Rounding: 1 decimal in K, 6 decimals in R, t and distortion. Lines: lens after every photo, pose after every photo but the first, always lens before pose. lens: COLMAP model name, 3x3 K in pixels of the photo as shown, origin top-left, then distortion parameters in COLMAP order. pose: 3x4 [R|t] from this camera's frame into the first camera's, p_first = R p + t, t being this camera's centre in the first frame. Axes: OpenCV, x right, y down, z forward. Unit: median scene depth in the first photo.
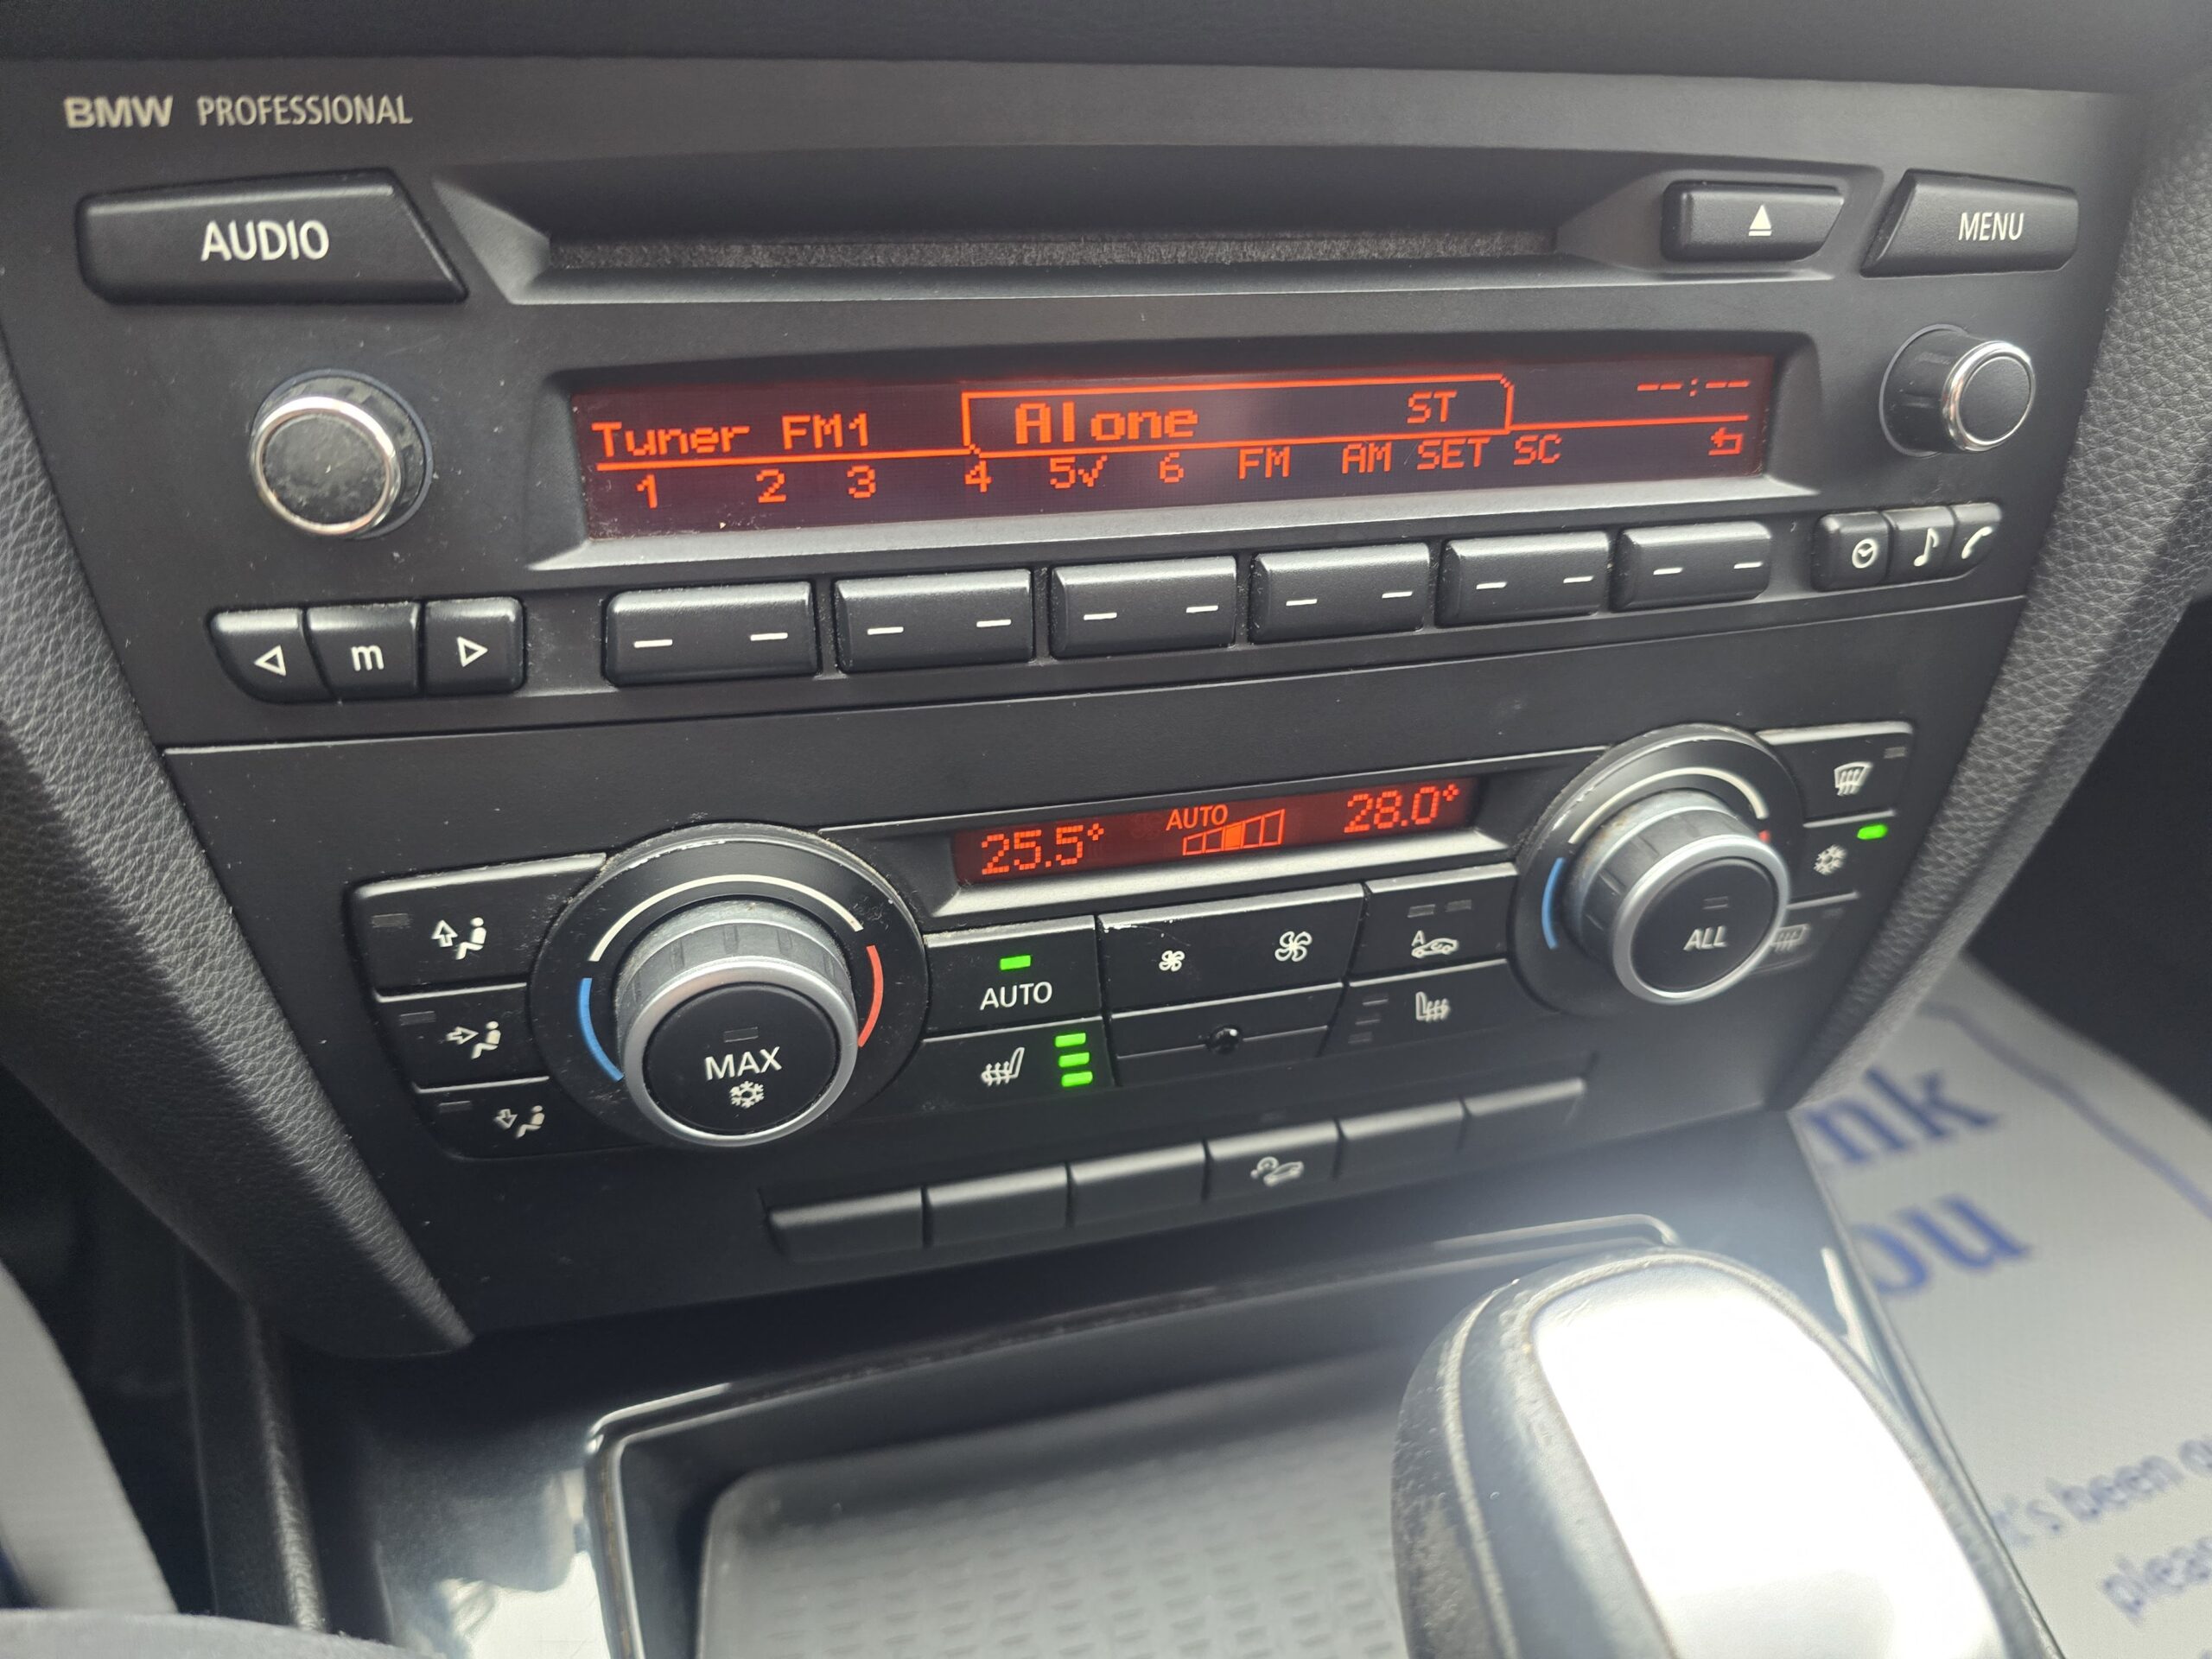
lens RADIAL K [[1480.2, 0, 1106.0], [0, 1480.2, 829.5], [0, 0, 1]] dist [0.033852, -0.038319]
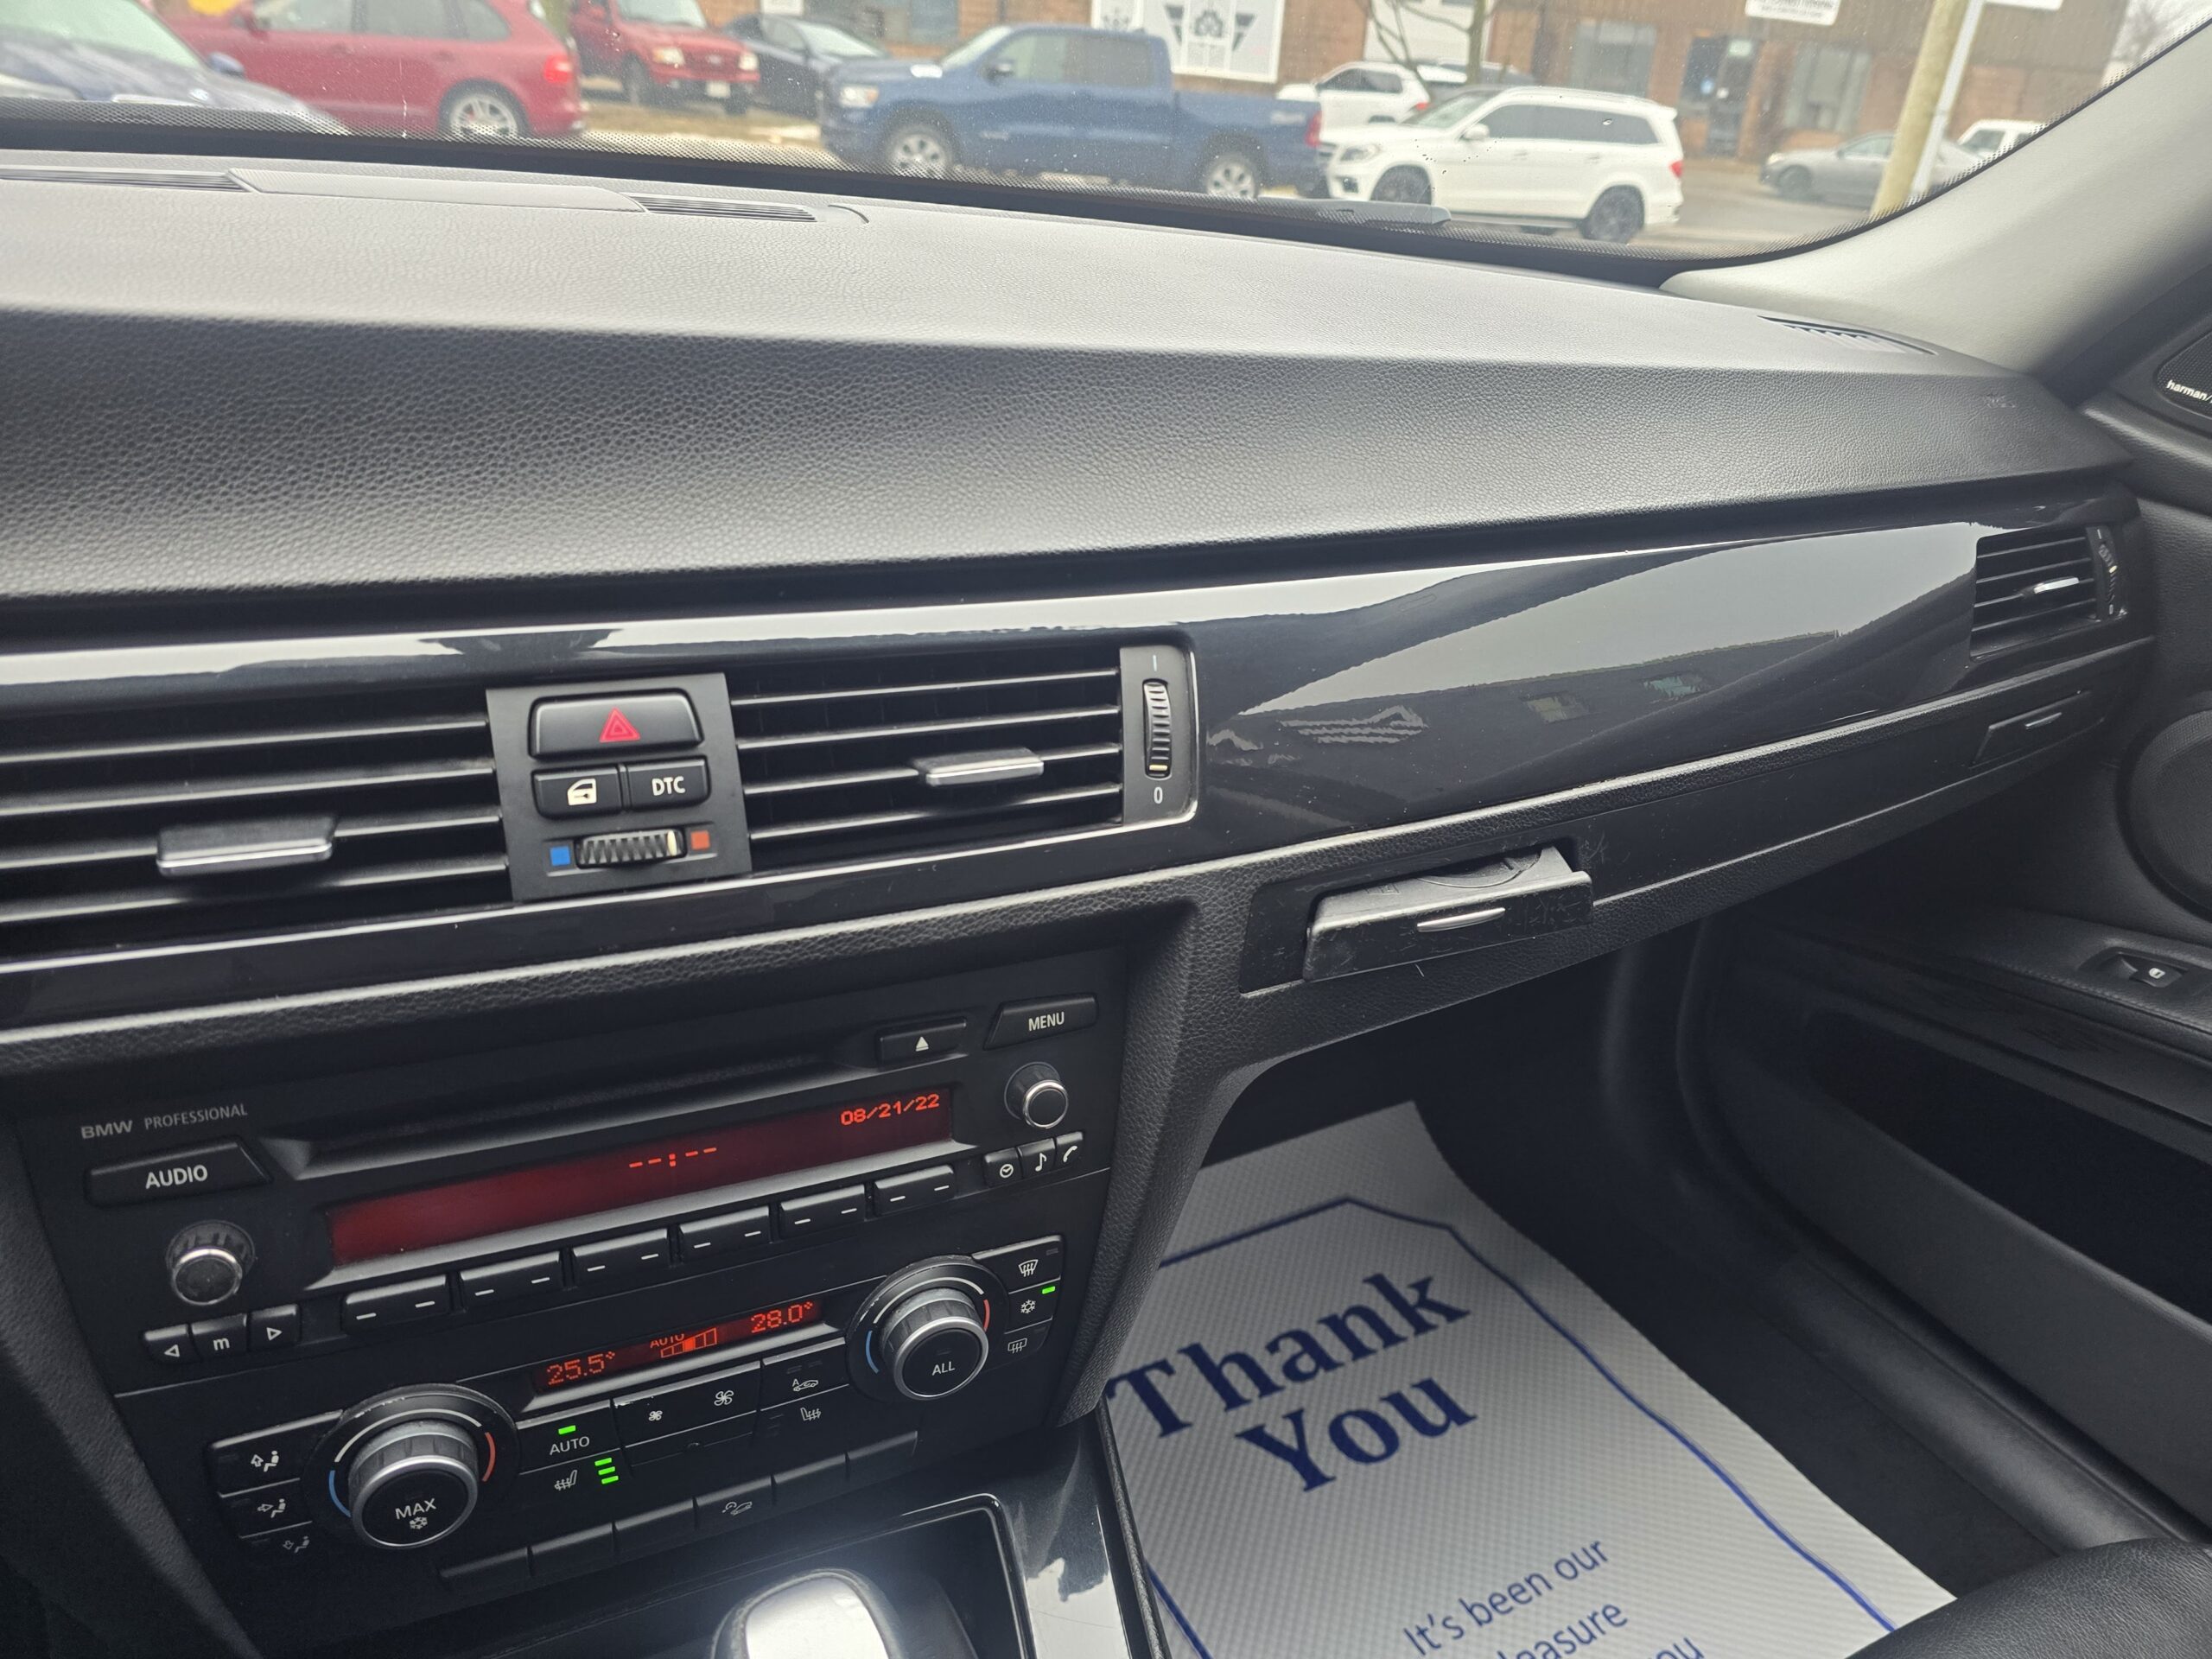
lens RADIAL K [[1486.2, 0, 1145.1], [0, 1486.2, 838.3], [0, 0, 1]] dist [0.044325, -0.026270]
pose [[0.987455, -0.039993, 0.152749, 0.445005], [0.052780, 0.995348, -0.080596, -0.516112], [-0.148815, 0.087647, 0.984973, -1.212167]]
